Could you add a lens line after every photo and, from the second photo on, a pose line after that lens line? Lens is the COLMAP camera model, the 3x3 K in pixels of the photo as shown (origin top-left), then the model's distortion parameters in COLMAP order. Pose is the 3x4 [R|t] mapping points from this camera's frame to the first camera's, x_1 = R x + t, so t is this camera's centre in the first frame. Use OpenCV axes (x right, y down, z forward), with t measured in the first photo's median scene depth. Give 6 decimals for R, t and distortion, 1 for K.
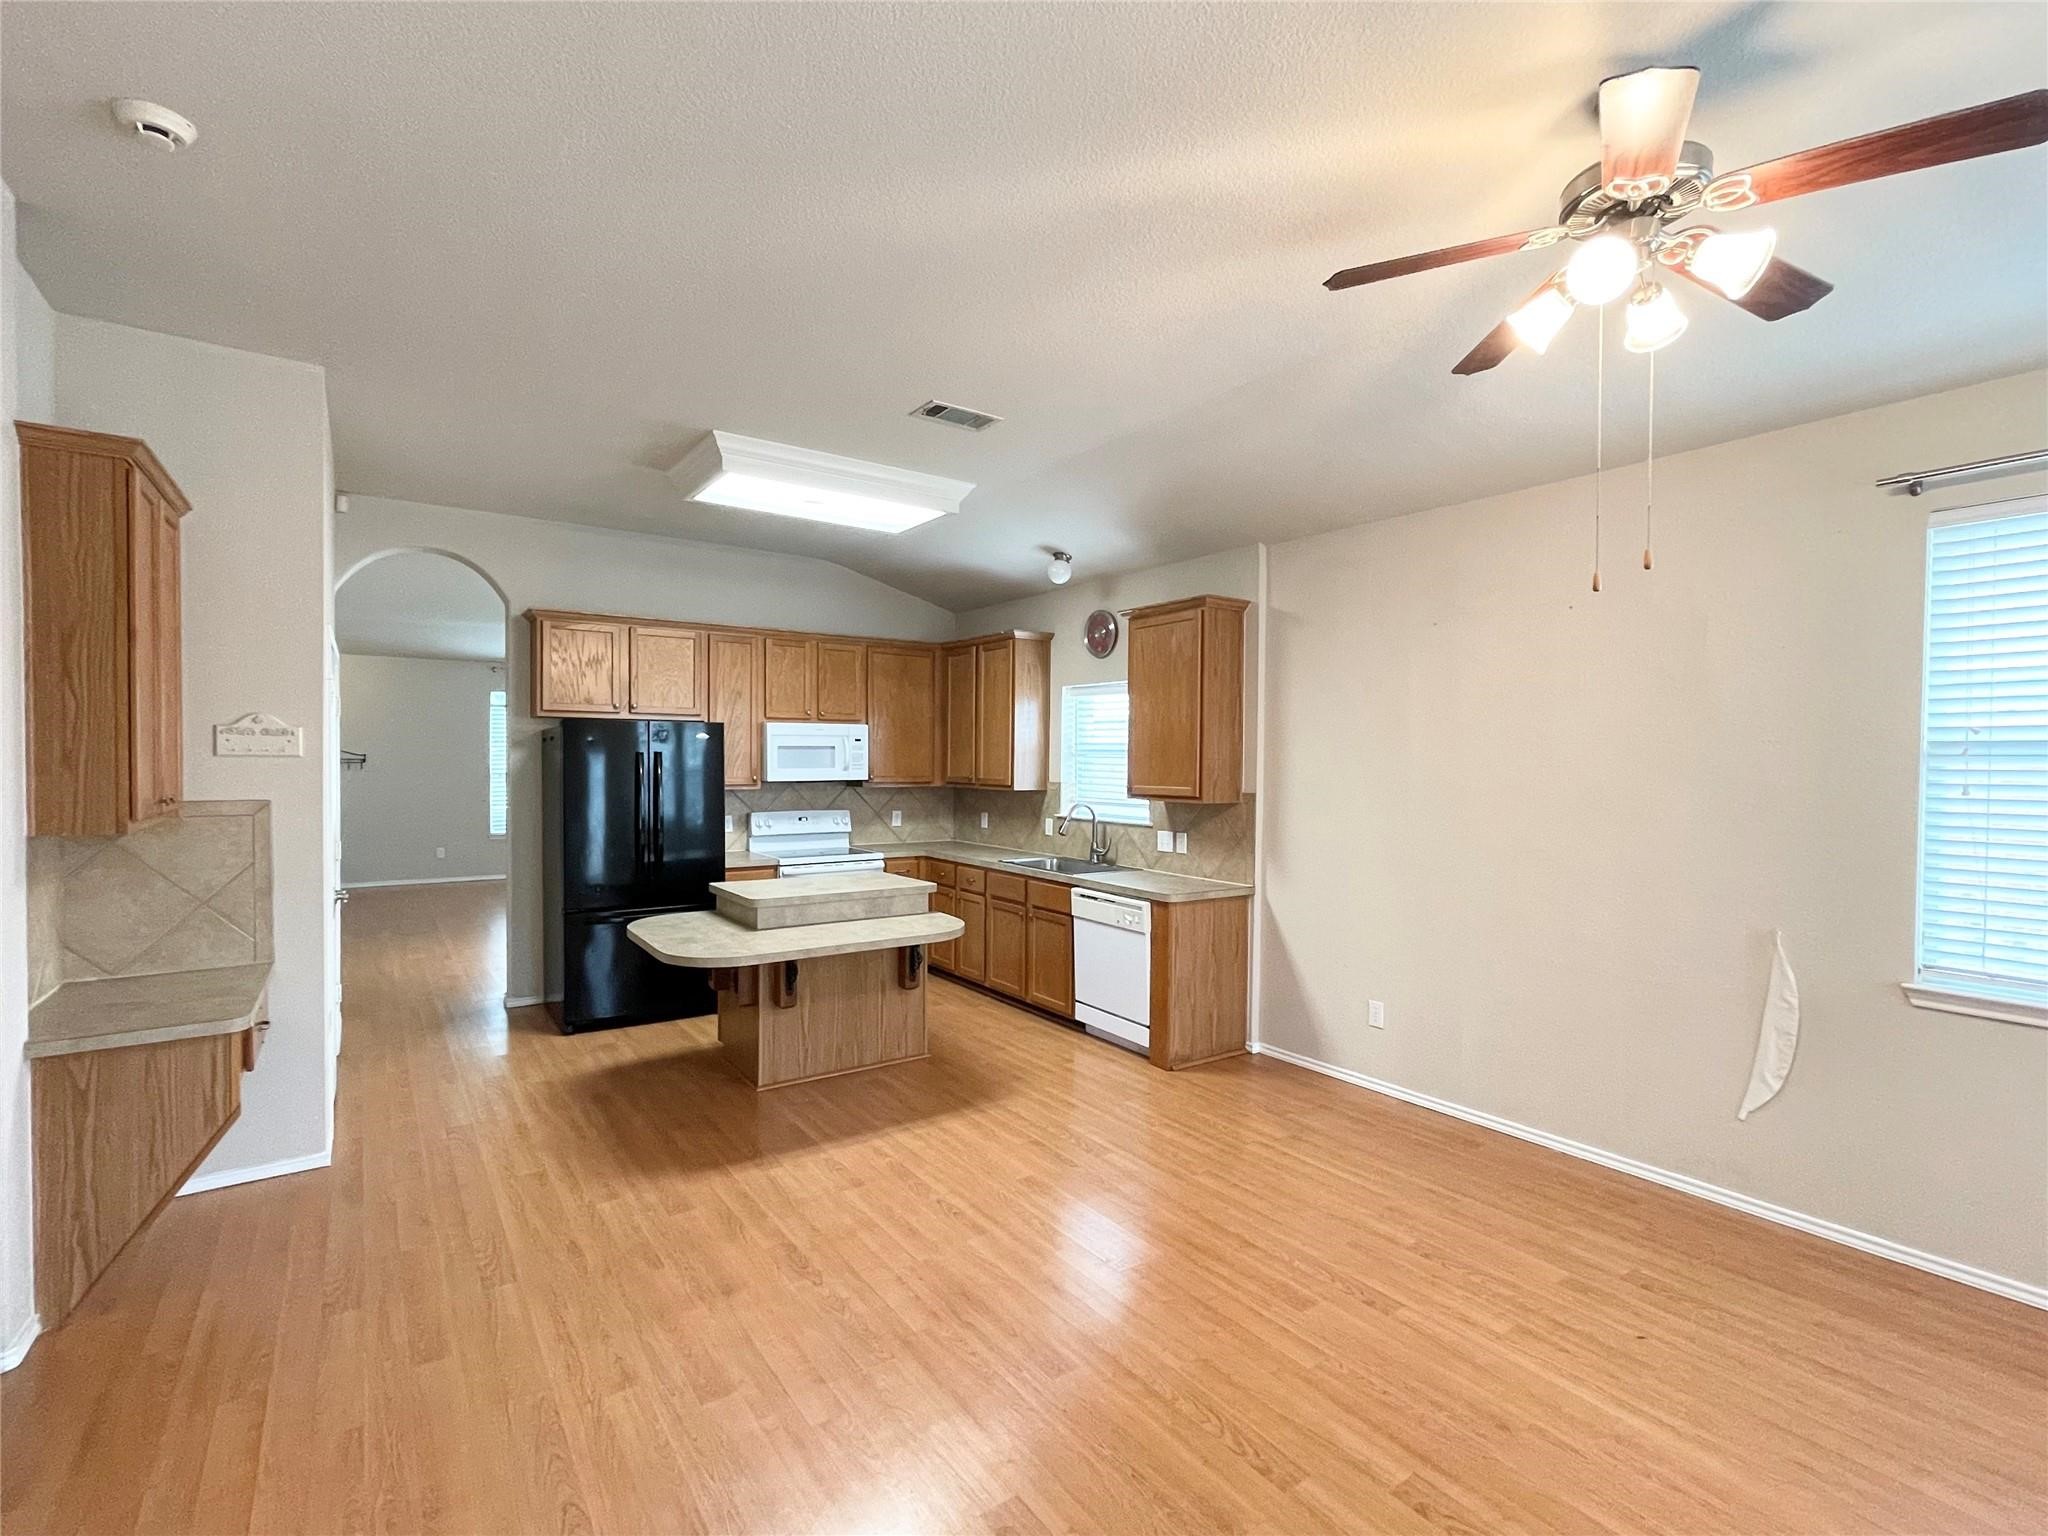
lens RADIAL K [[935.1, 0, 1008.8], [0, 935.1, 770.2], [0, 0, 1]] dist [-0.014100, 0.006218]
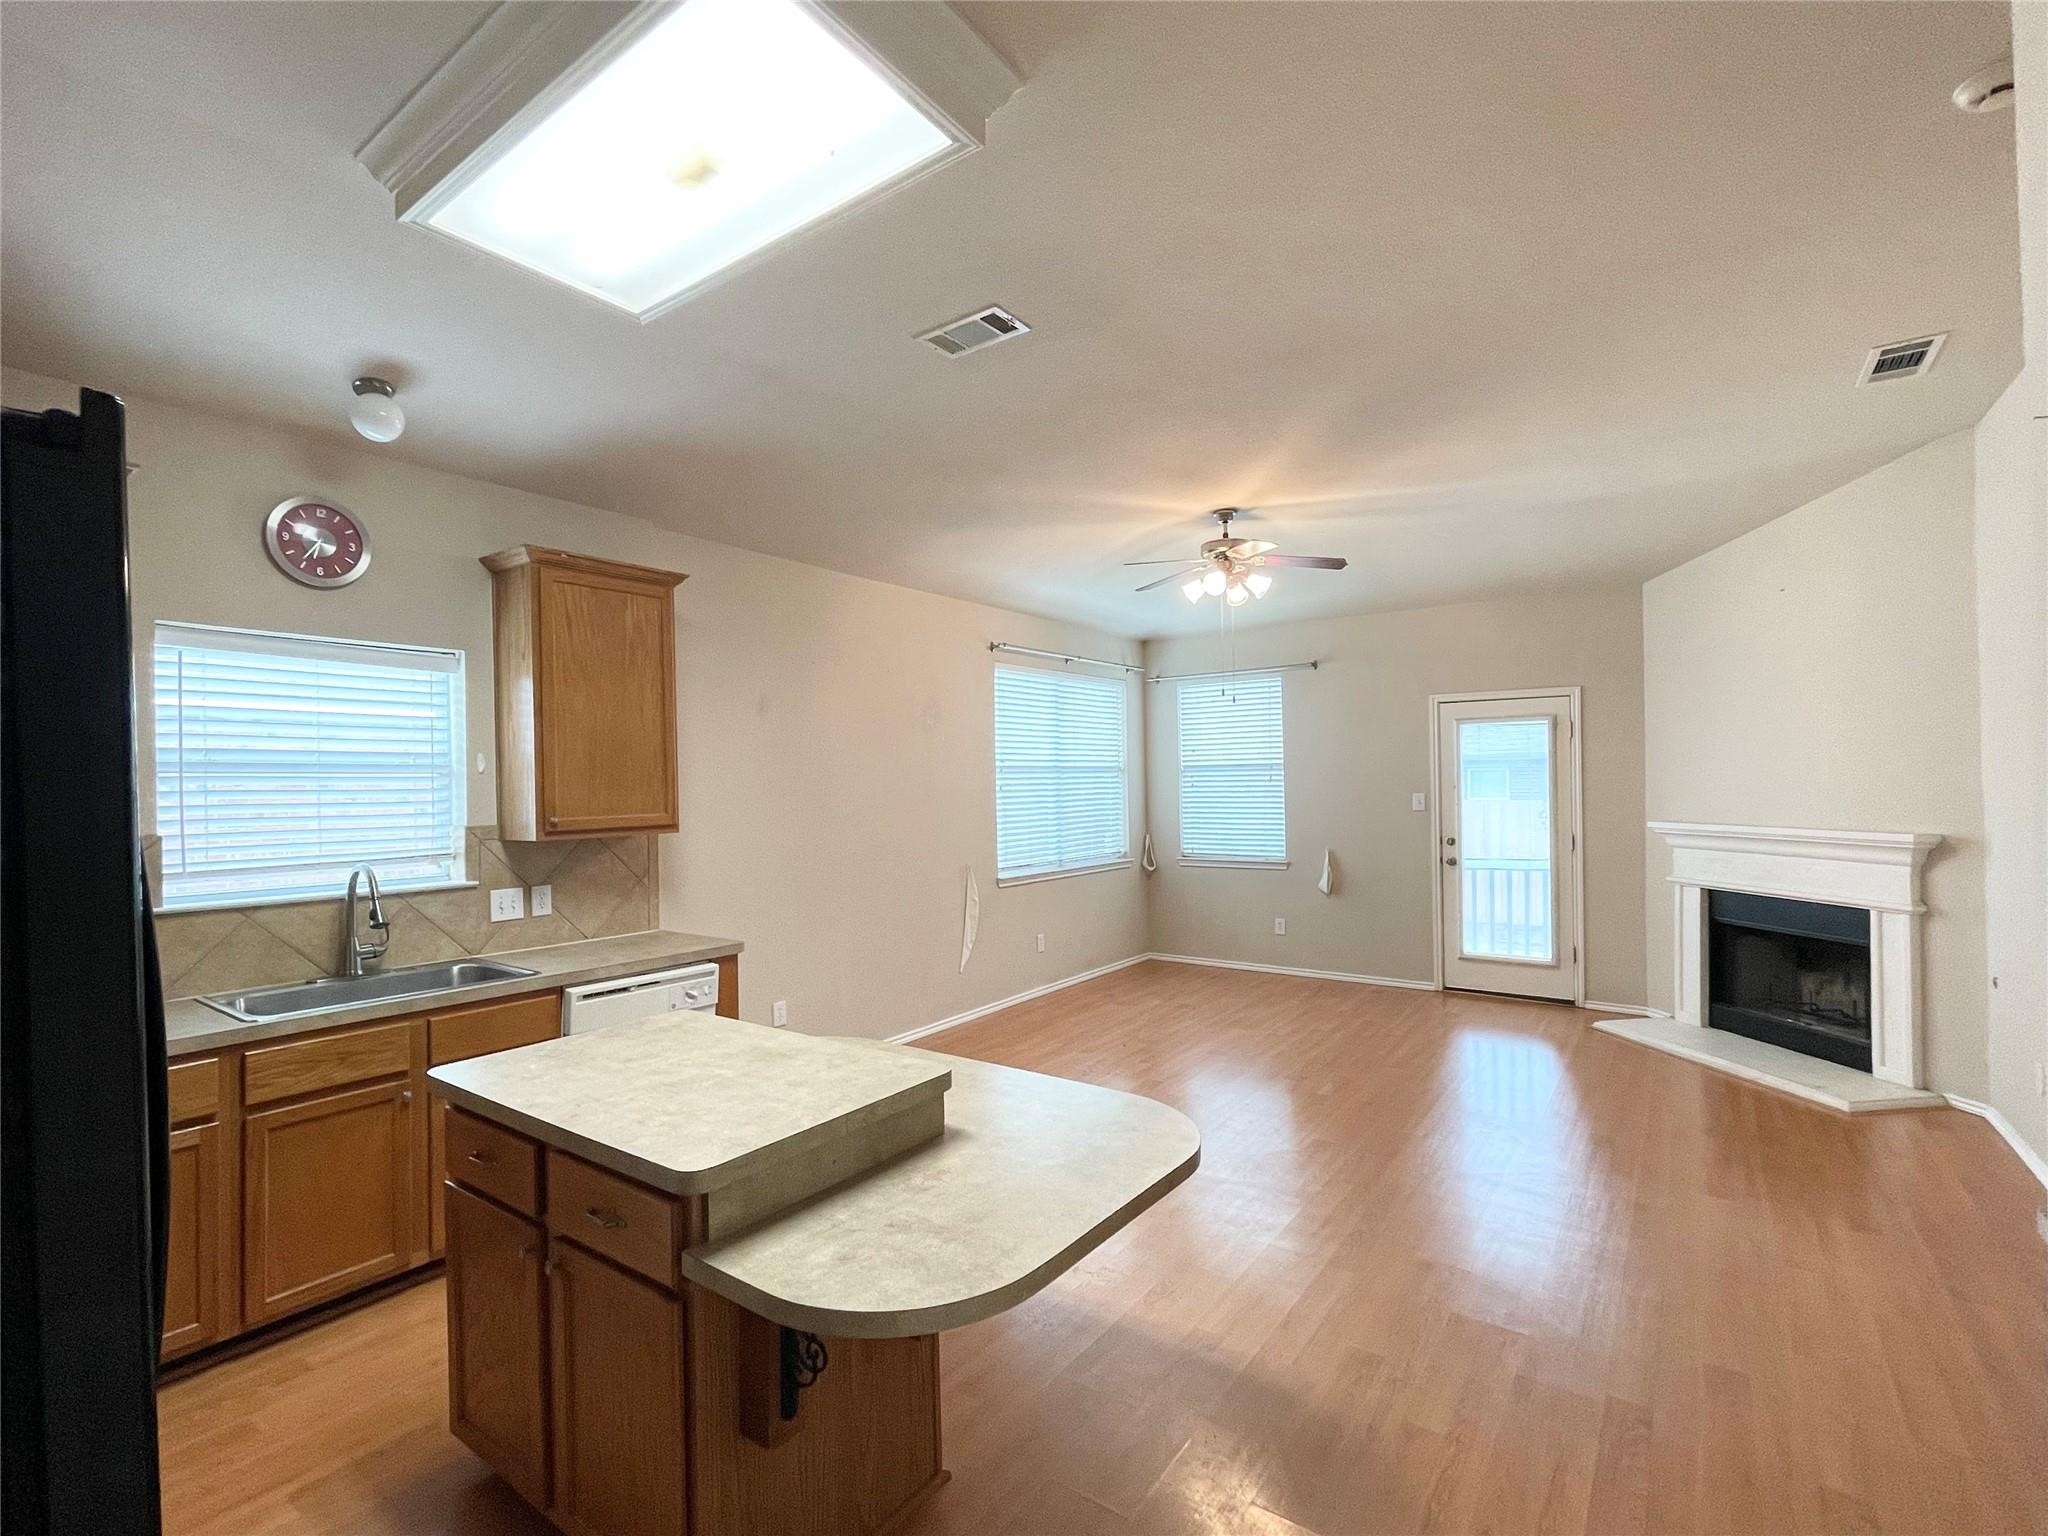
lens RADIAL K [[935.1, 0, 1020.8], [0, 935.1, 764.4], [0, 0, 1]] dist [-0.014100, 0.006218]
pose [[-0.333889, 0.016572, 0.942467, -0.551131], [0.026164, 0.999623, -0.008308, -0.007061], [-0.942249, 0.021885, -0.334197, 0.845786]]
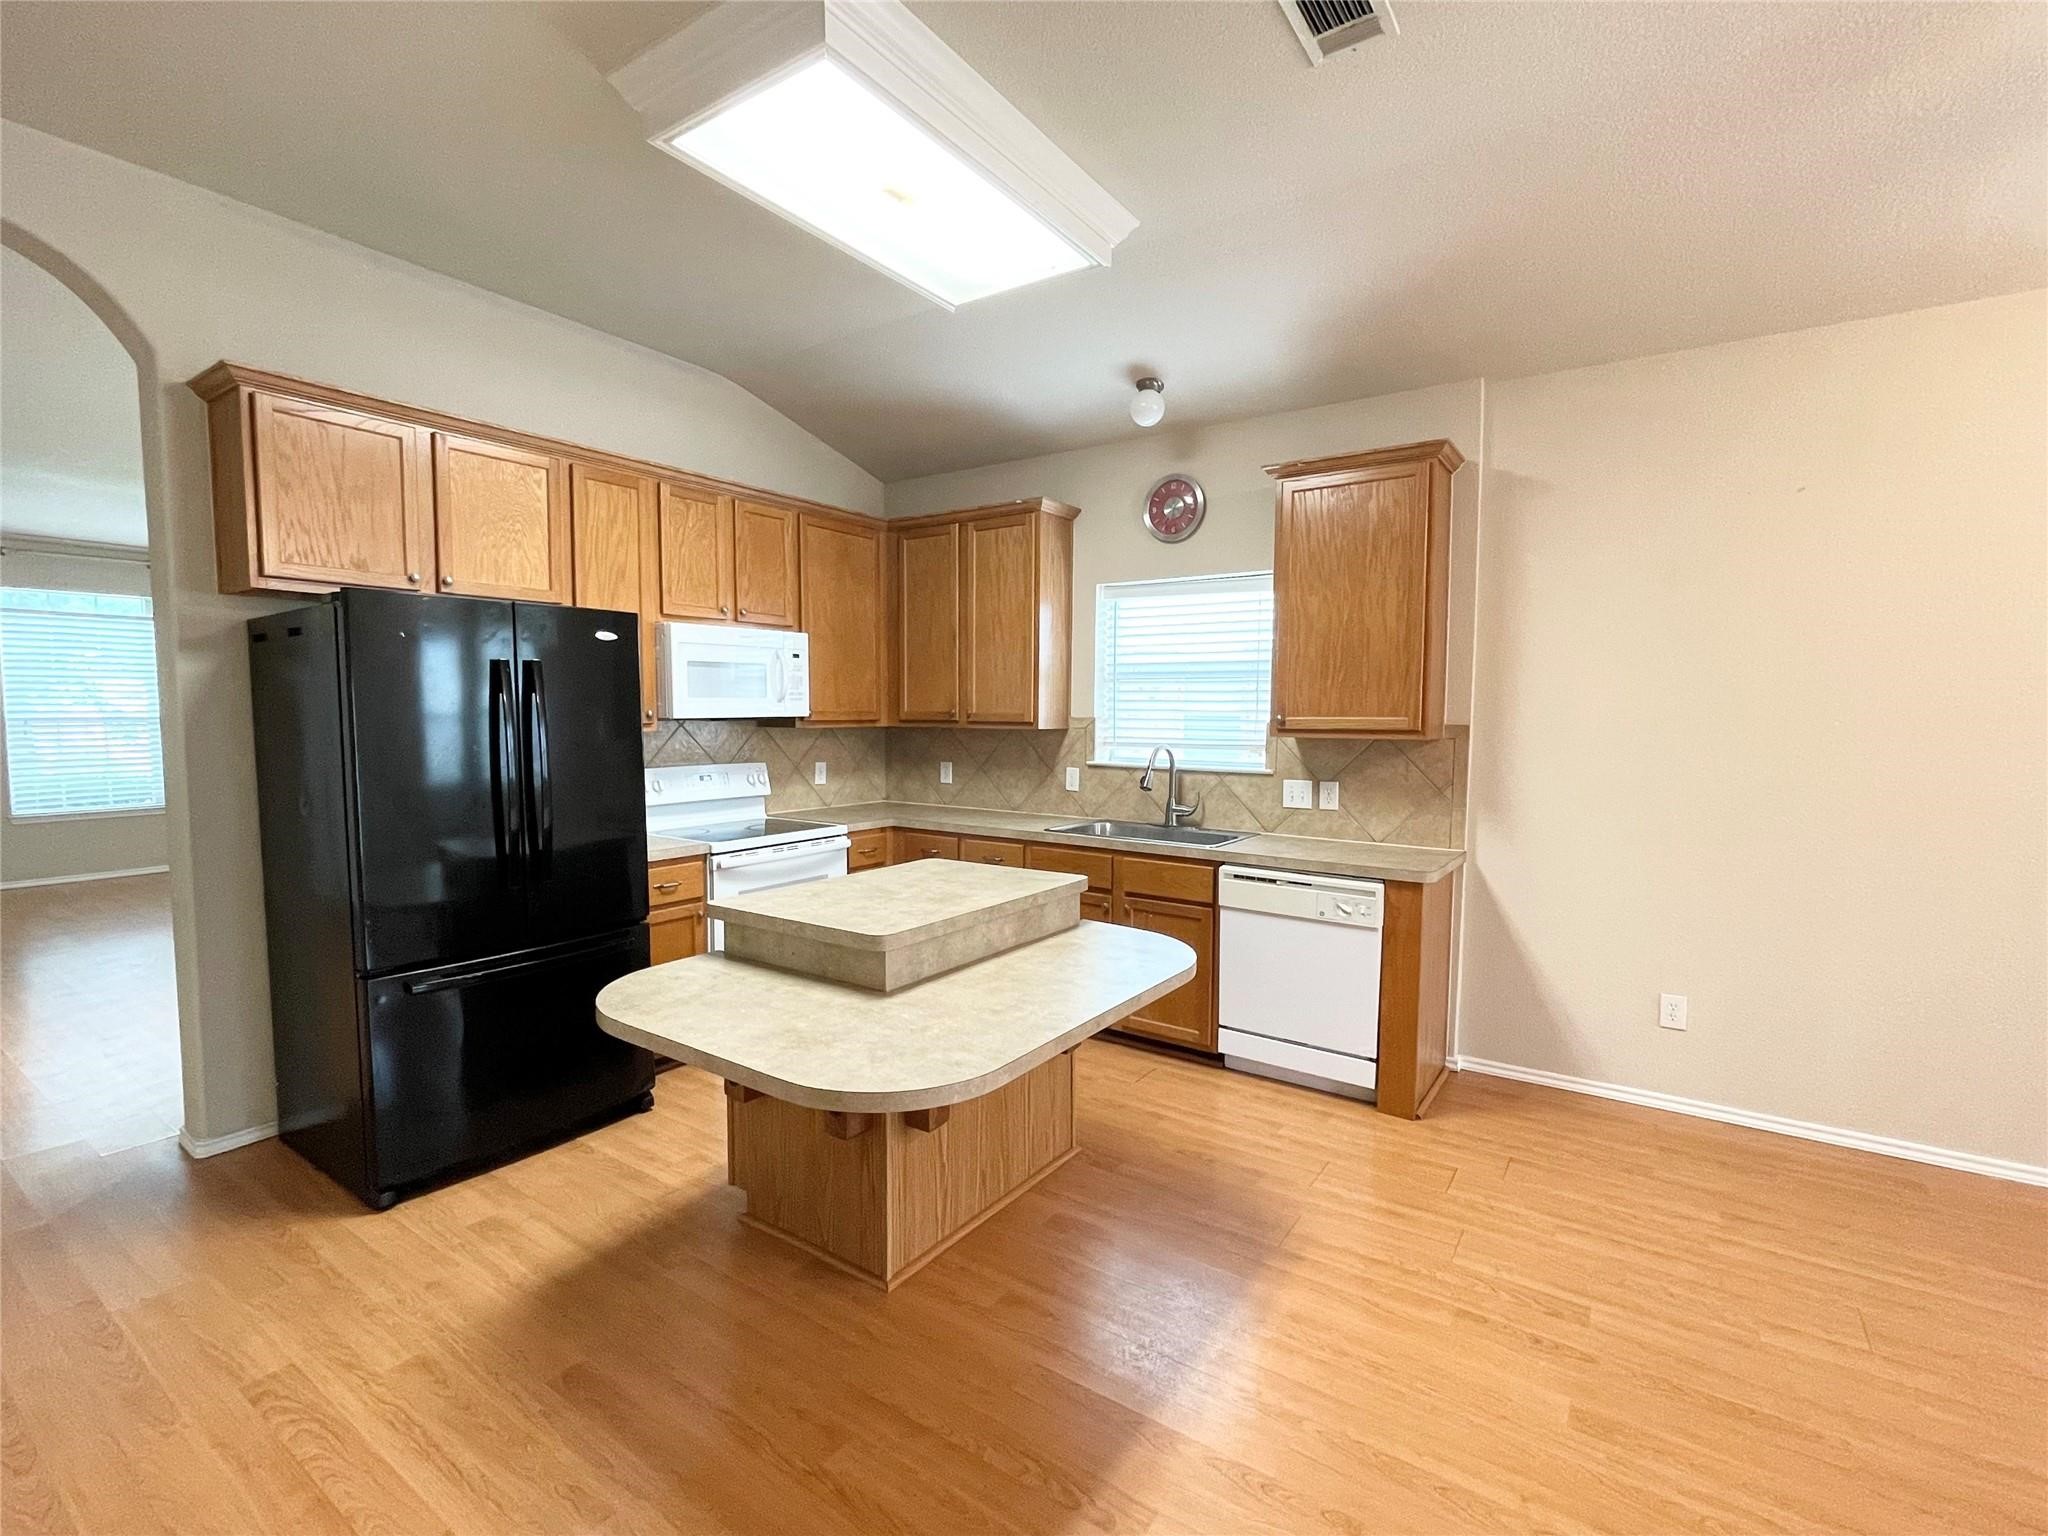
lens RADIAL K [[935.1, 0, 995.5], [0, 935.1, 776.1], [0, 0, 1]] dist [-0.014100, 0.006218]
pose [[0.940812, -0.028356, 0.337740, -0.291908], [0.007686, 0.998023, 0.062382, 0.014156], [-0.338841, -0.056094, 0.939170, 0.379398]]
